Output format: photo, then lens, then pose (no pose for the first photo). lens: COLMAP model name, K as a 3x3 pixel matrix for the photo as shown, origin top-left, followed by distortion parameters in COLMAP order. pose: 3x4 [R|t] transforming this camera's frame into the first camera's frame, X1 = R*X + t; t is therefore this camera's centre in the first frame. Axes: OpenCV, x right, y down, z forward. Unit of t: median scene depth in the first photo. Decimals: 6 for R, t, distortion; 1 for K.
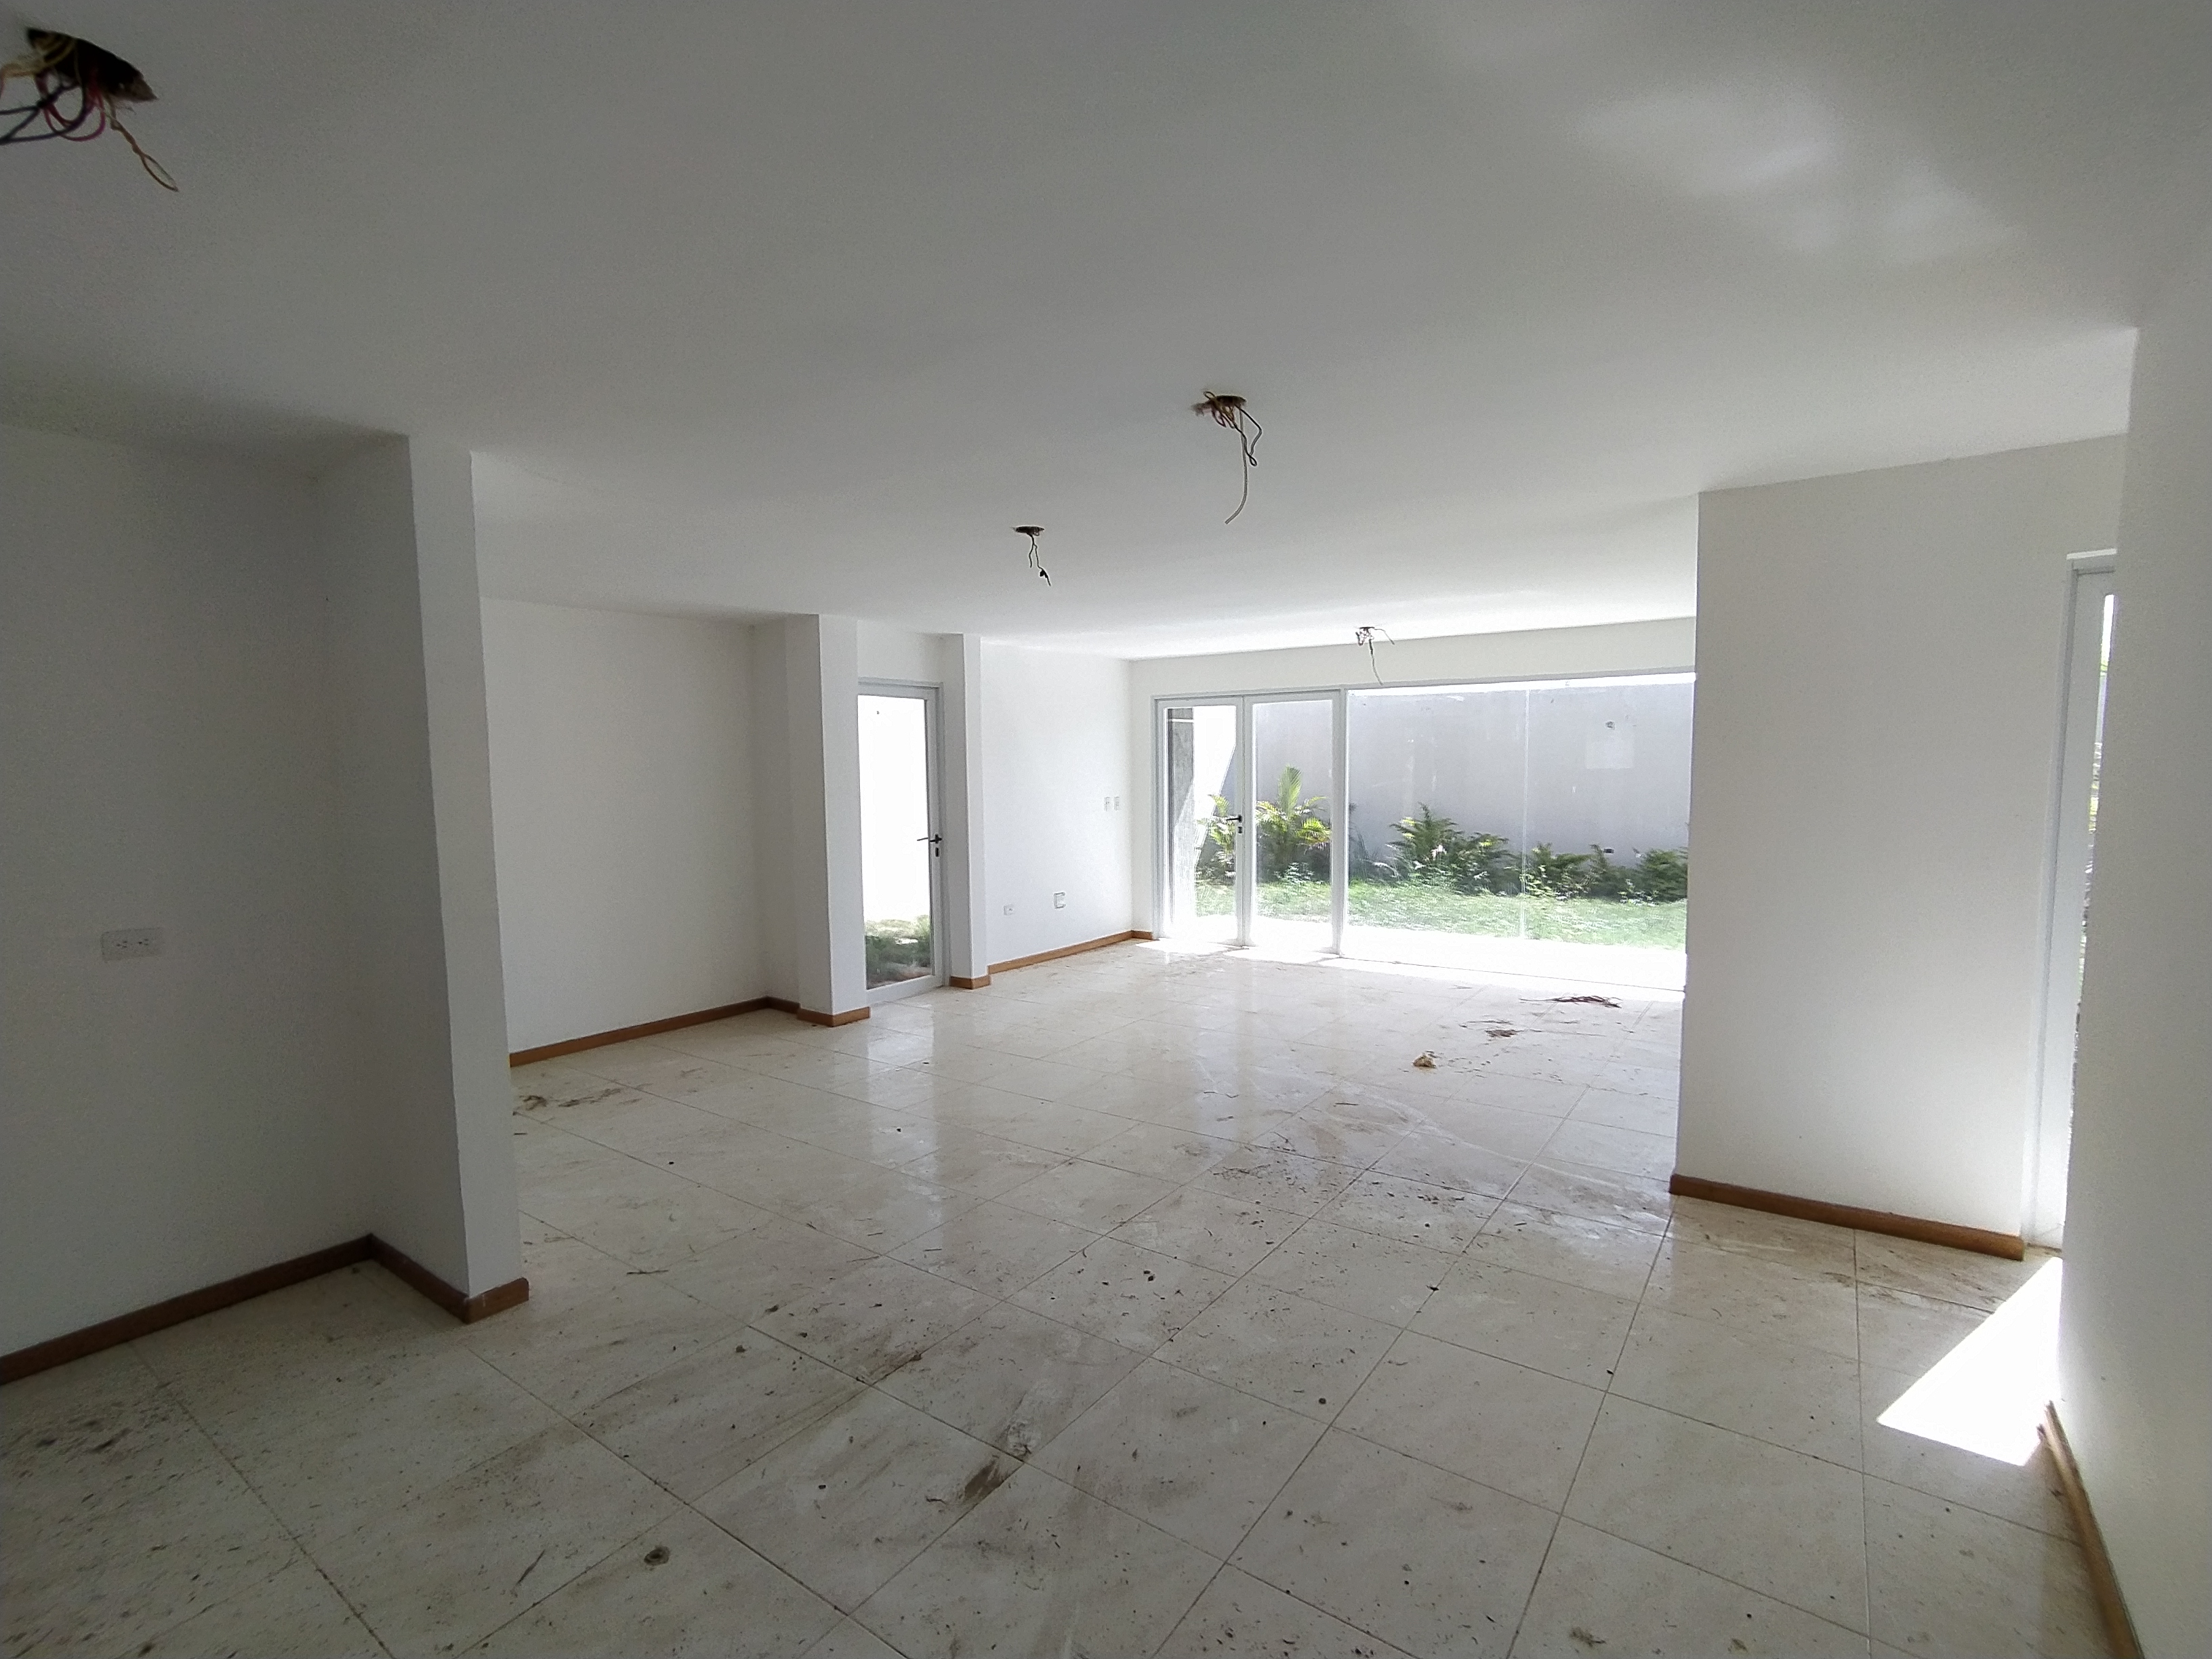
lens RADIAL K [[1015.7, 0, 1101.0], [0, 1015.7, 832.6], [0, 0, 1]] dist [-0.016372, 0.012918]
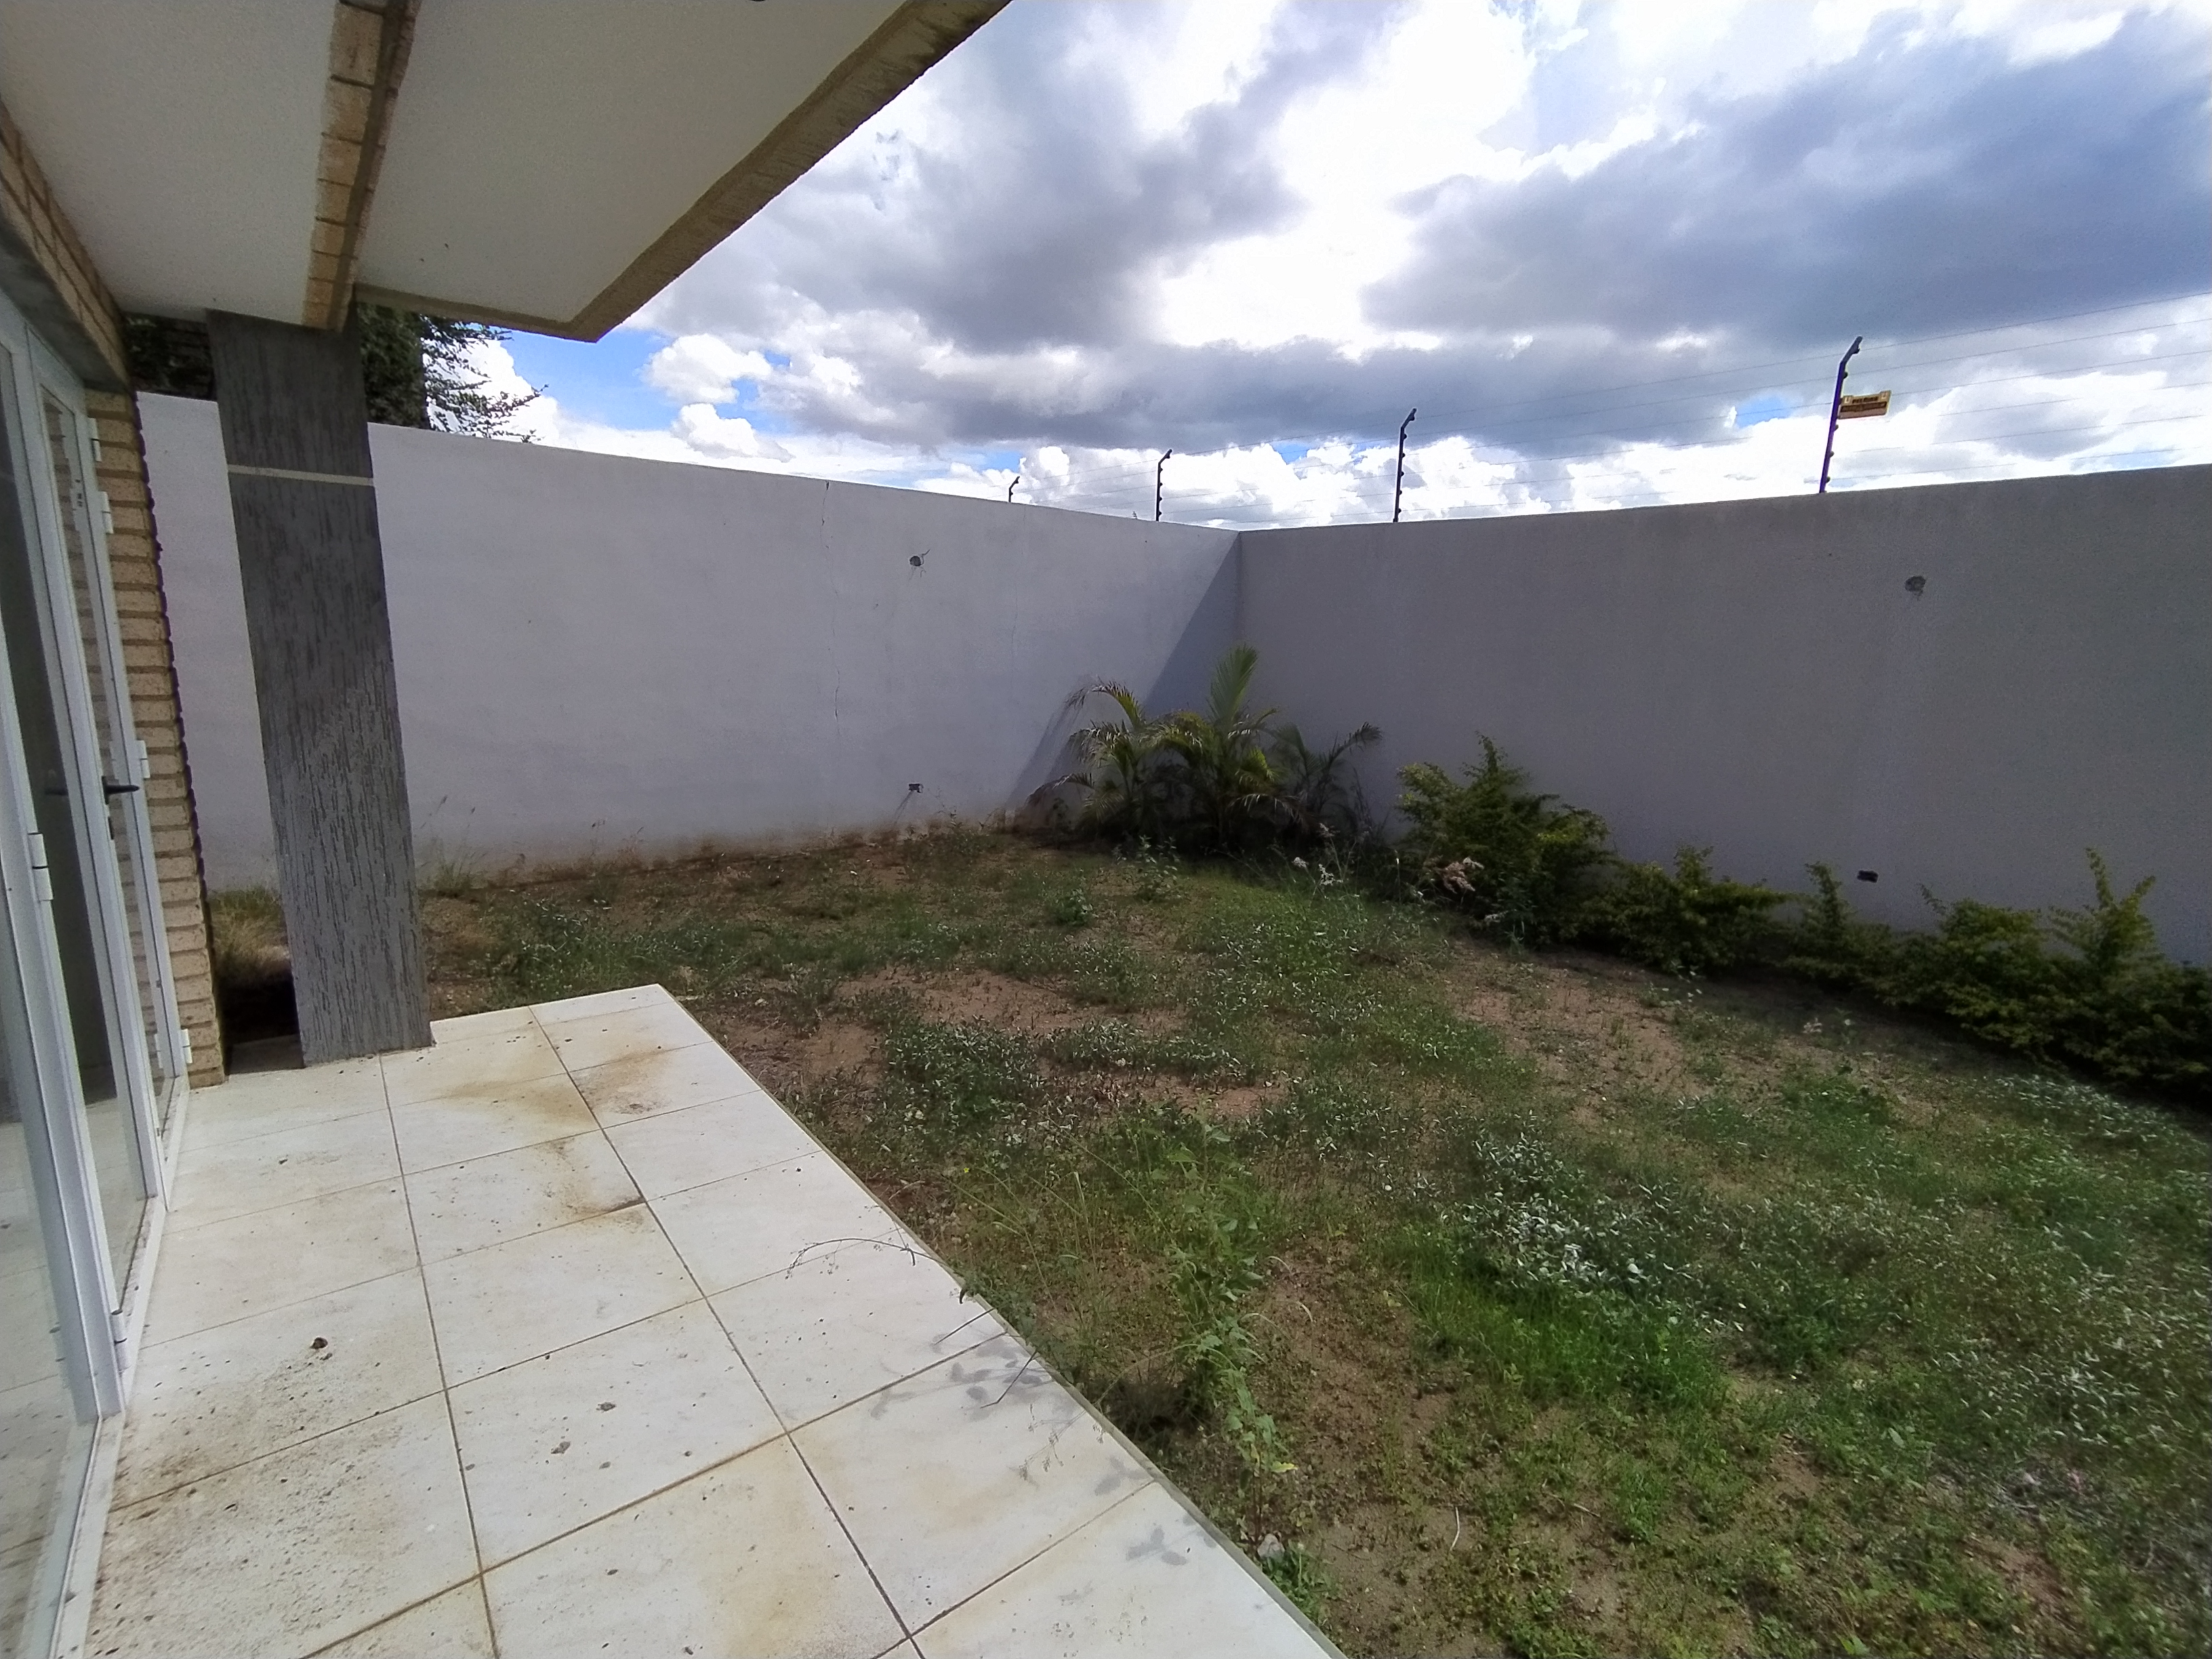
lens RADIAL K [[1013.3, 0, 1108.6], [0, 1013.3, 827.6], [0, 0, 1]] dist [-0.001442, 0.012661]
pose [[0.961095, 0.099179, -0.257797, 1.075135], [-0.068199, 0.989623, 0.126472, -0.132354], [0.267665, -0.103970, 0.957886, 1.783063]]
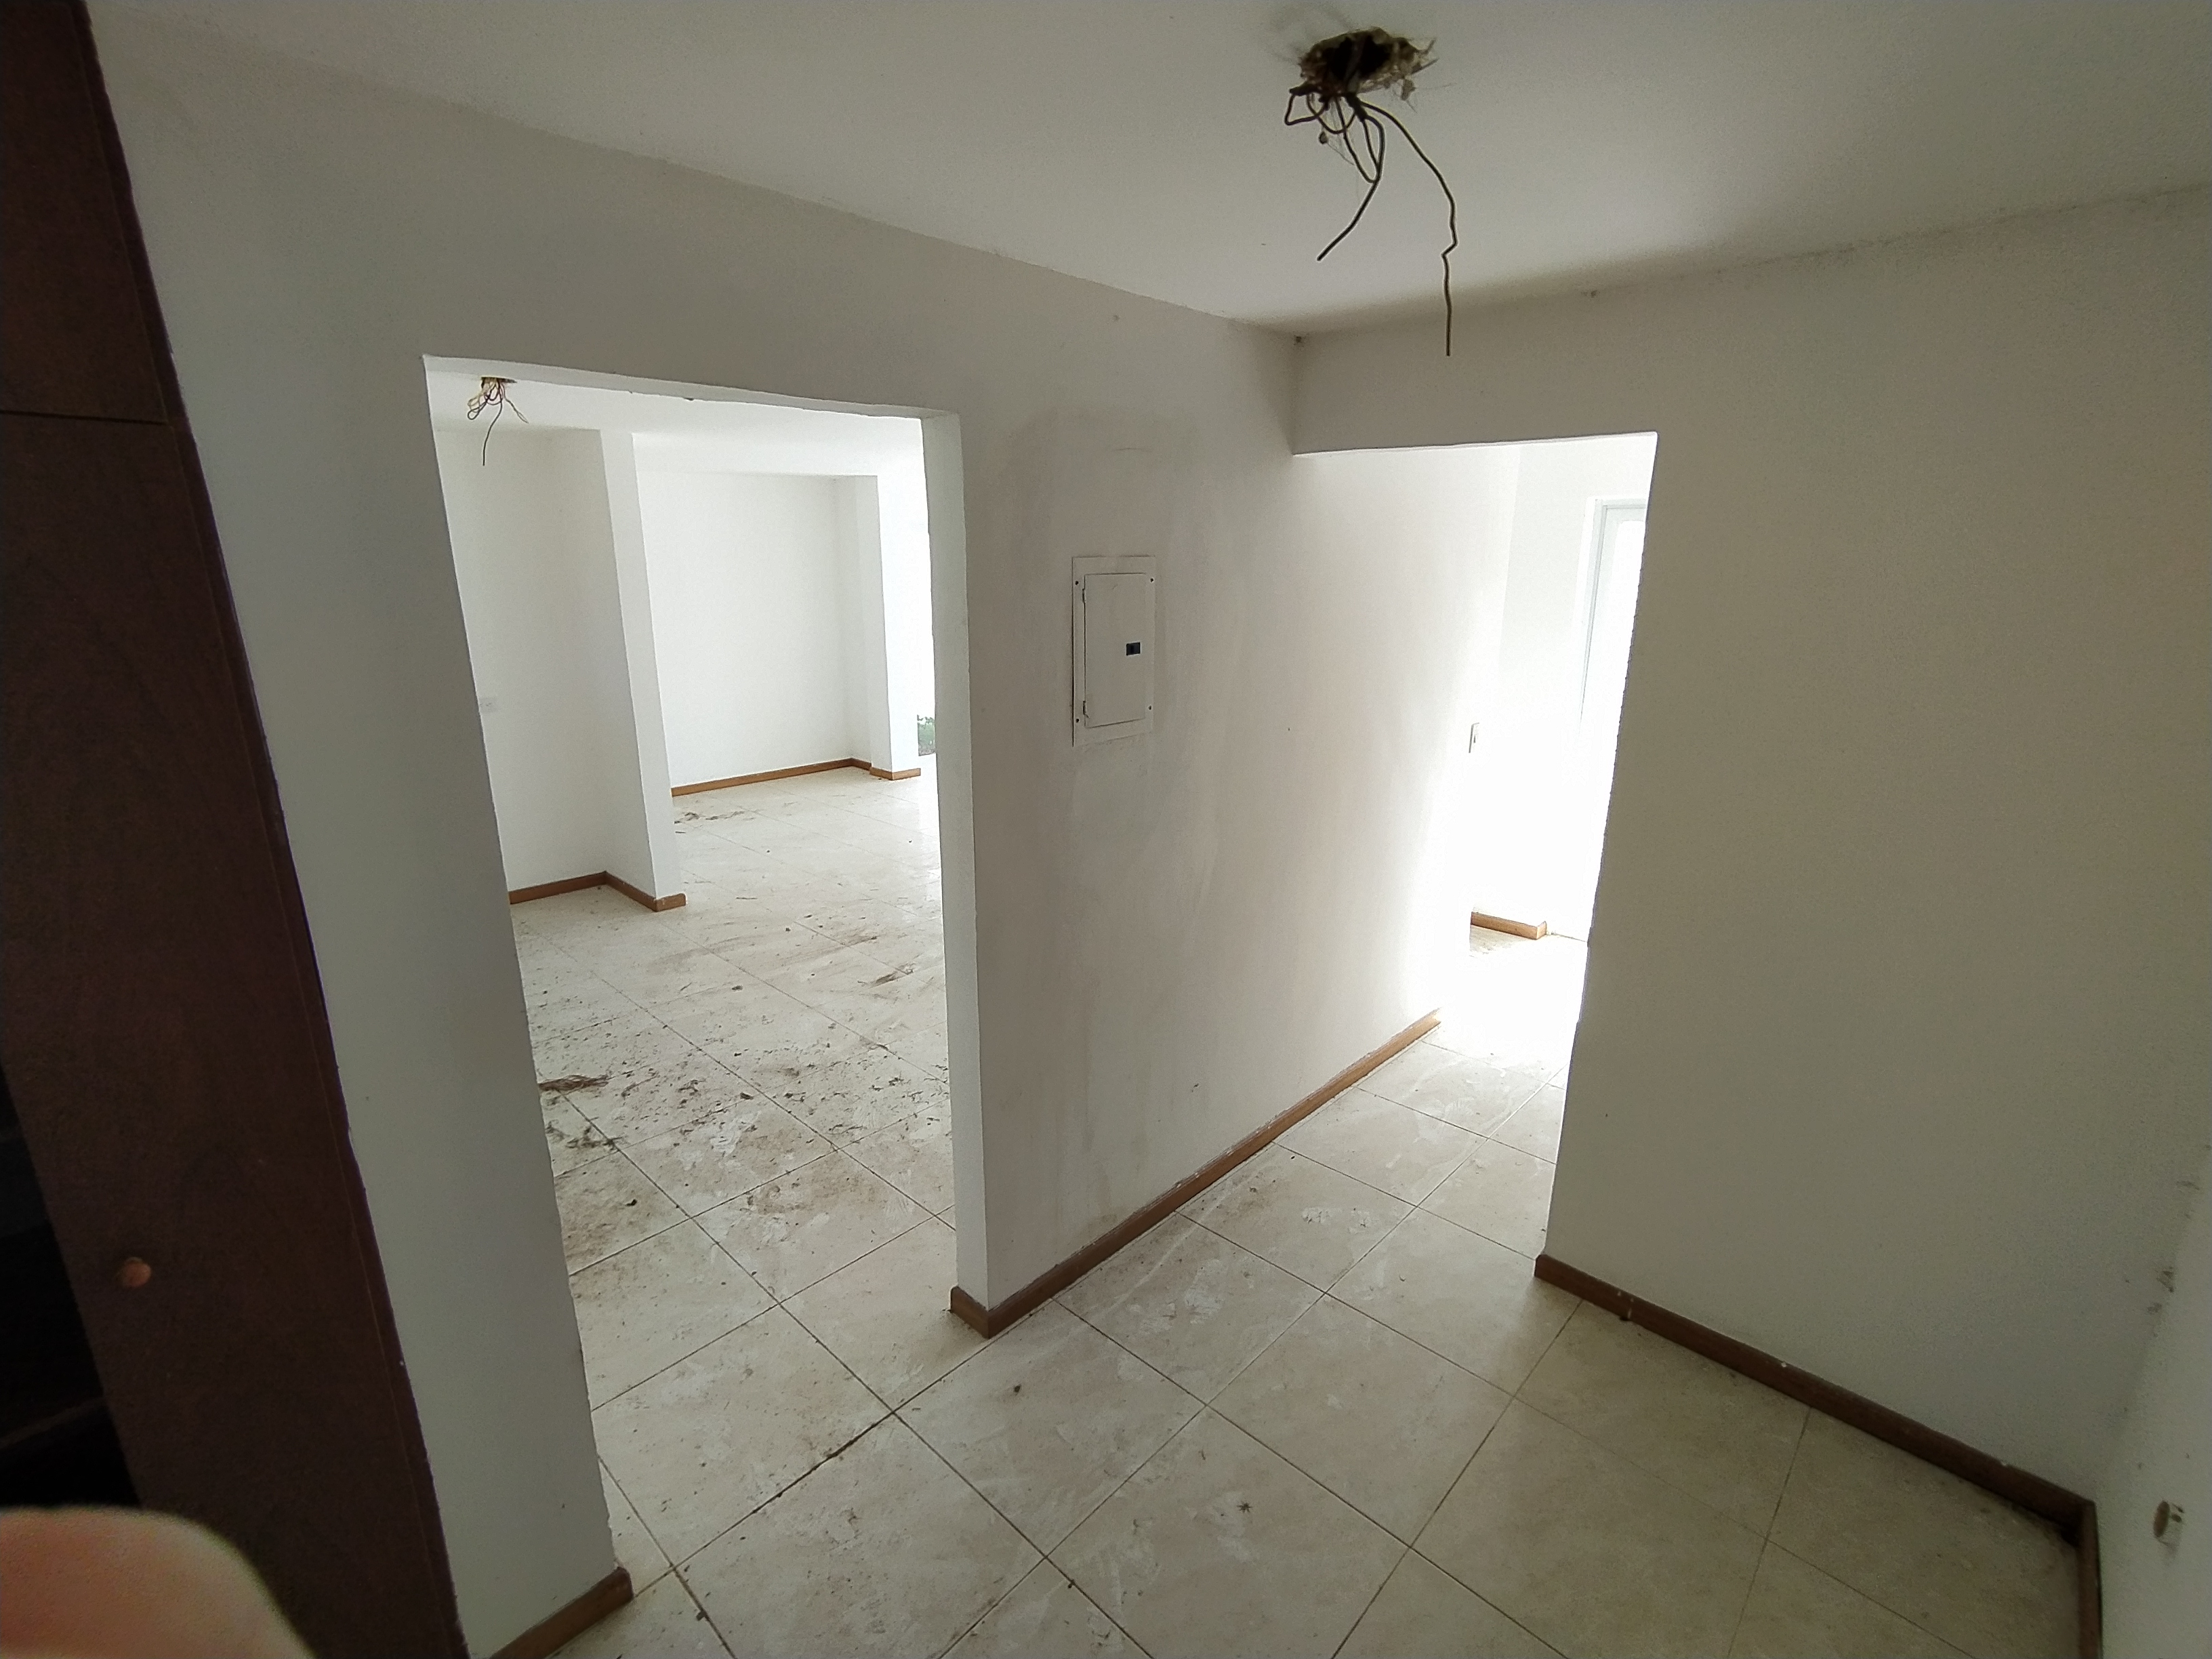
lens RADIAL K [[1015.7, 0, 1101.0], [0, 1015.7, 832.6], [0, 0, 1]] dist [-0.016372, 0.012918]
pose [[0.989674, 0.049769, -0.134422, 0.318552], [-0.020360, 0.977086, 0.211867, -0.060323], [0.141887, -0.206943, 0.968010, -0.492213]]
